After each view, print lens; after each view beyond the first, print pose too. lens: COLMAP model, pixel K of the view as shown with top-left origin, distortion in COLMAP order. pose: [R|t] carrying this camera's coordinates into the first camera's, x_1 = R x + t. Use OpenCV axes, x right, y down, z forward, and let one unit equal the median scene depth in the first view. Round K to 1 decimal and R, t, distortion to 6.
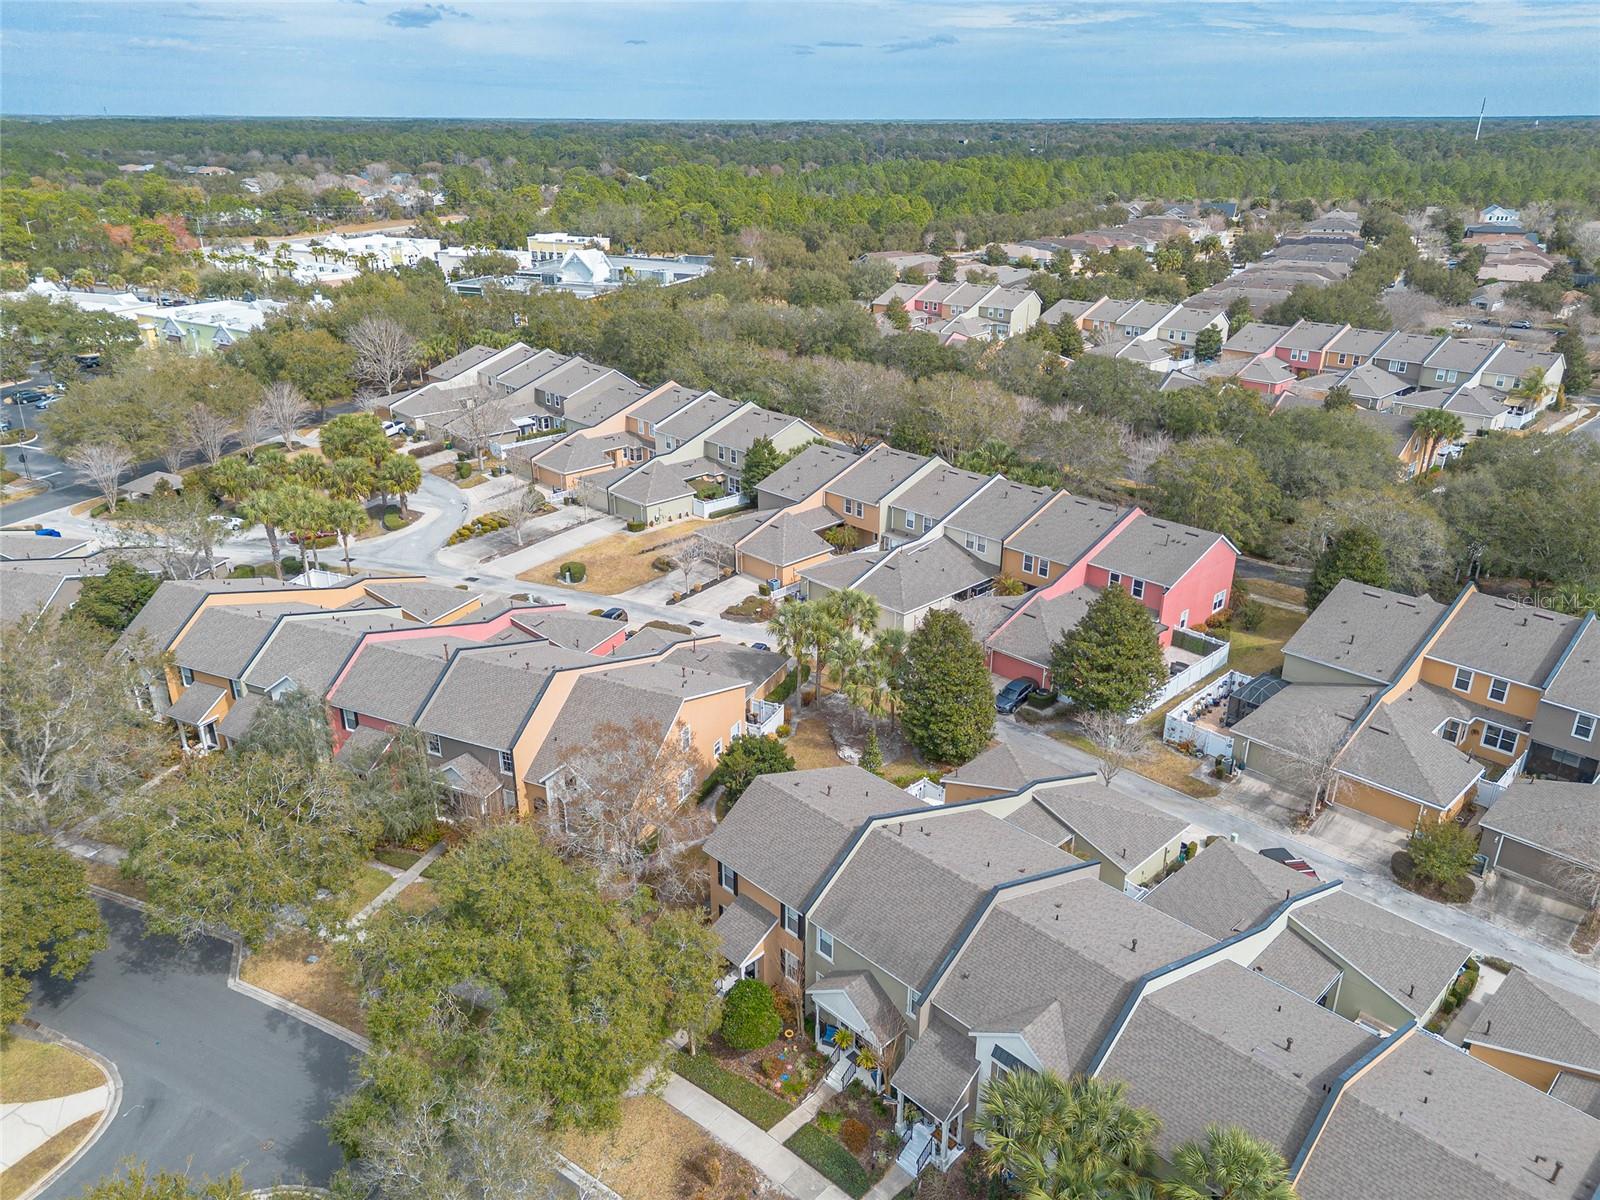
lens RADIAL K [[1135.9, 0, 802.1], [0, 1135.9, 603.1], [0, 0, 1]] dist [0.076421, -0.077538]
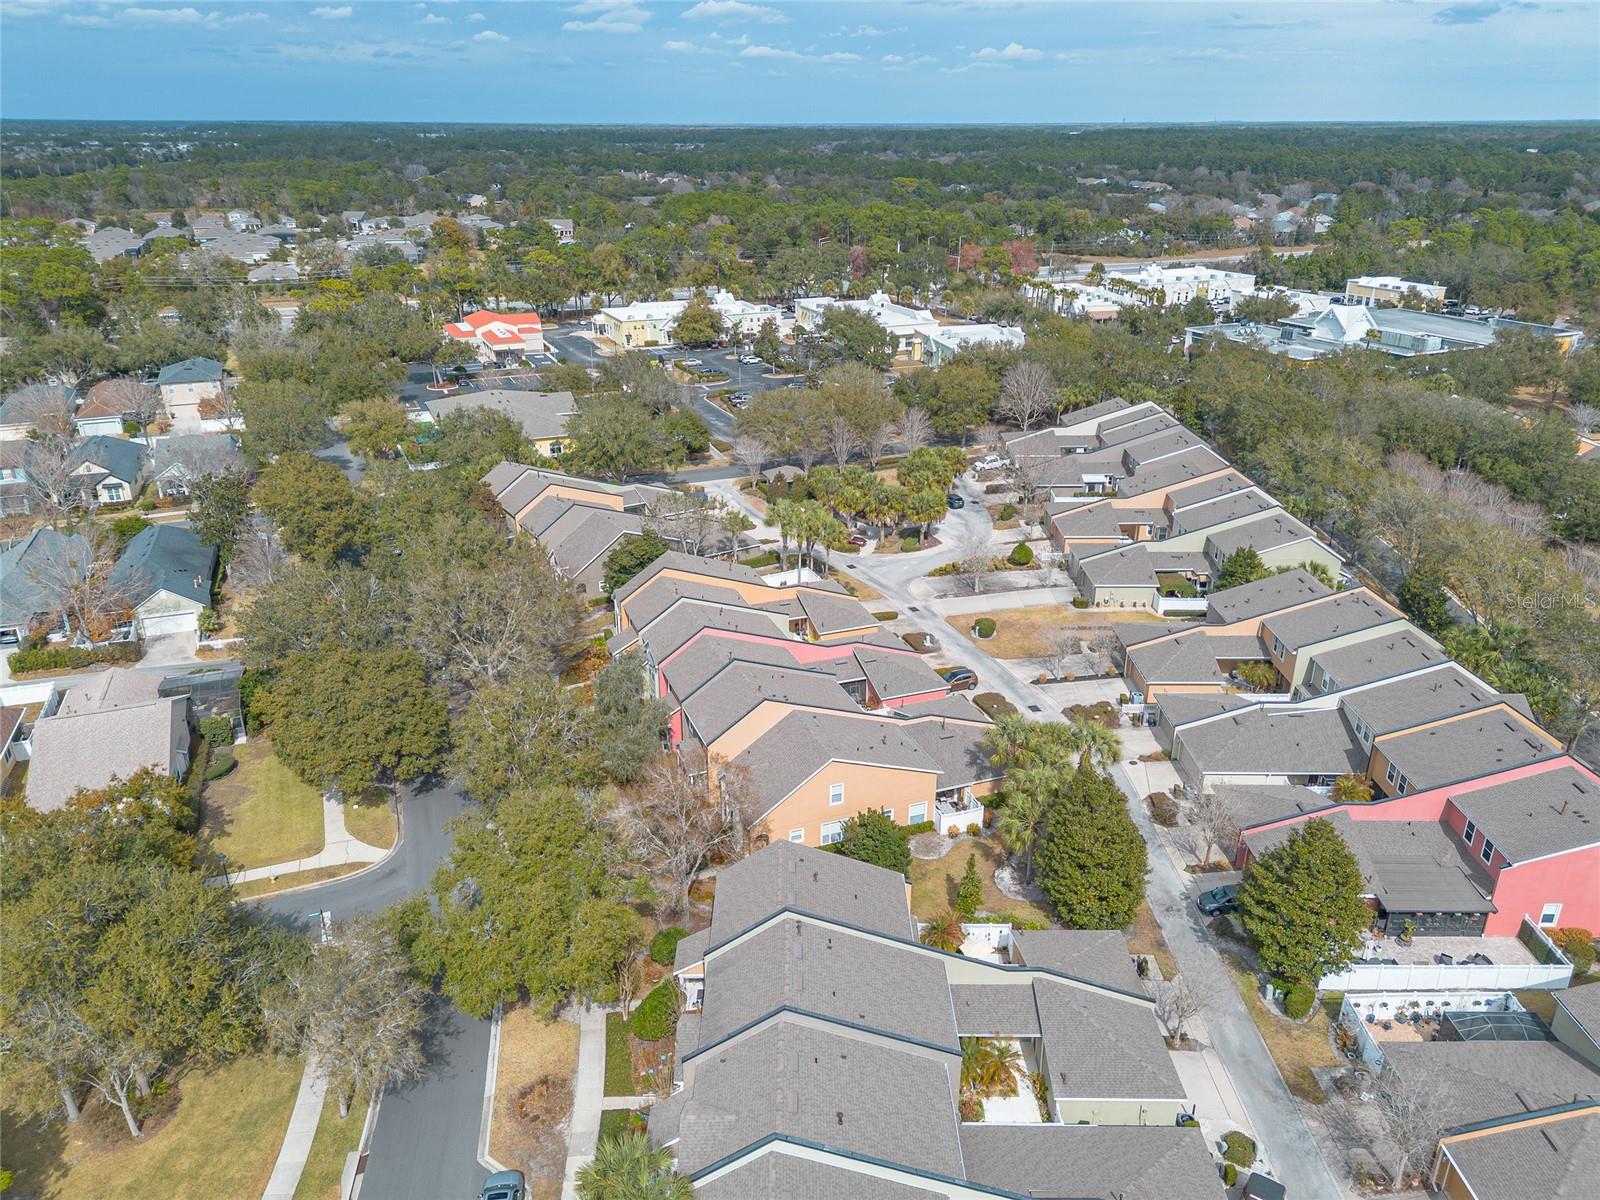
lens RADIAL K [[1135.9, 0, 802.1], [0, 1135.9, 603.1], [0, 0, 1]] dist [0.076421, -0.077538]
pose [[0.716586, 0.268150, -0.643894, 0.350063], [-0.269166, 0.957952, 0.099386, -0.106033], [0.643470, 0.102096, 0.758632, 0.059207]]
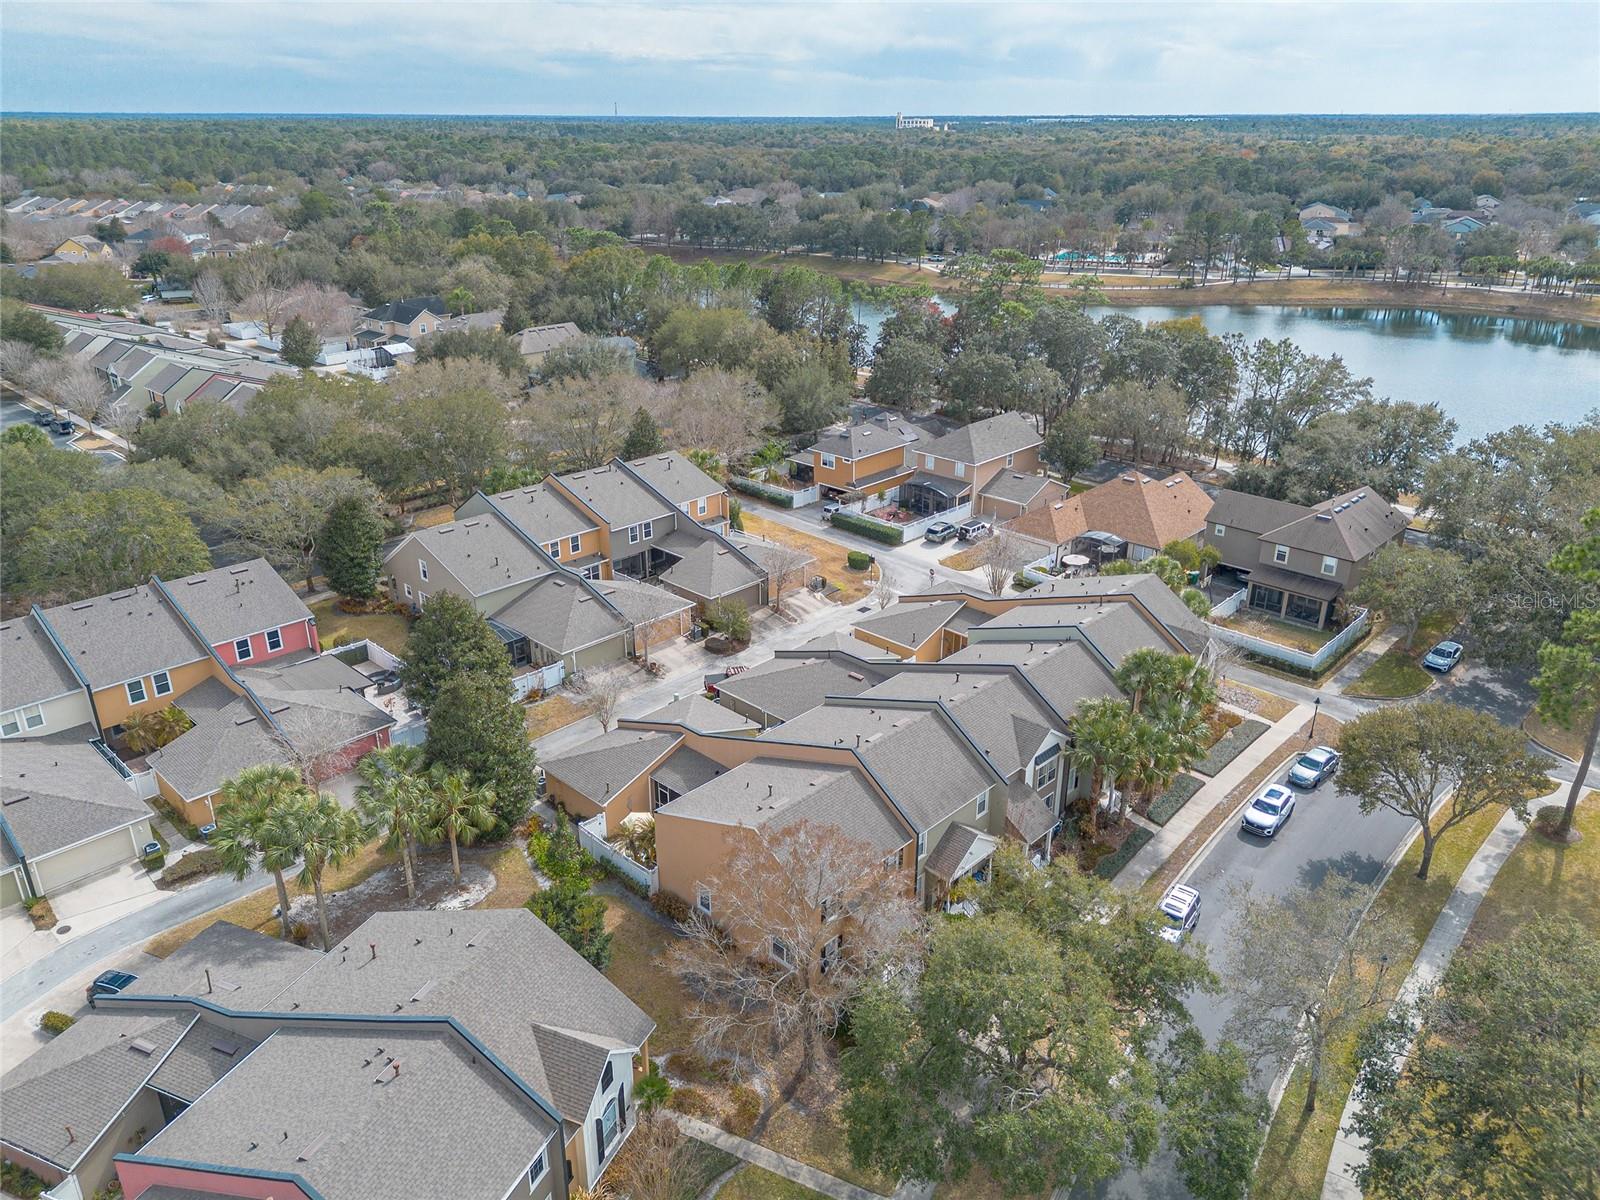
lens RADIAL K [[1135.9, 0, 802.1], [0, 1135.9, 603.1], [0, 0, 1]] dist [0.076421, -0.077538]
pose [[-0.040384, -0.391524, 0.919281, -0.437591], [0.388556, 0.841464, 0.375450, -0.174855], [-0.920540, 0.372355, 0.118147, 0.422336]]
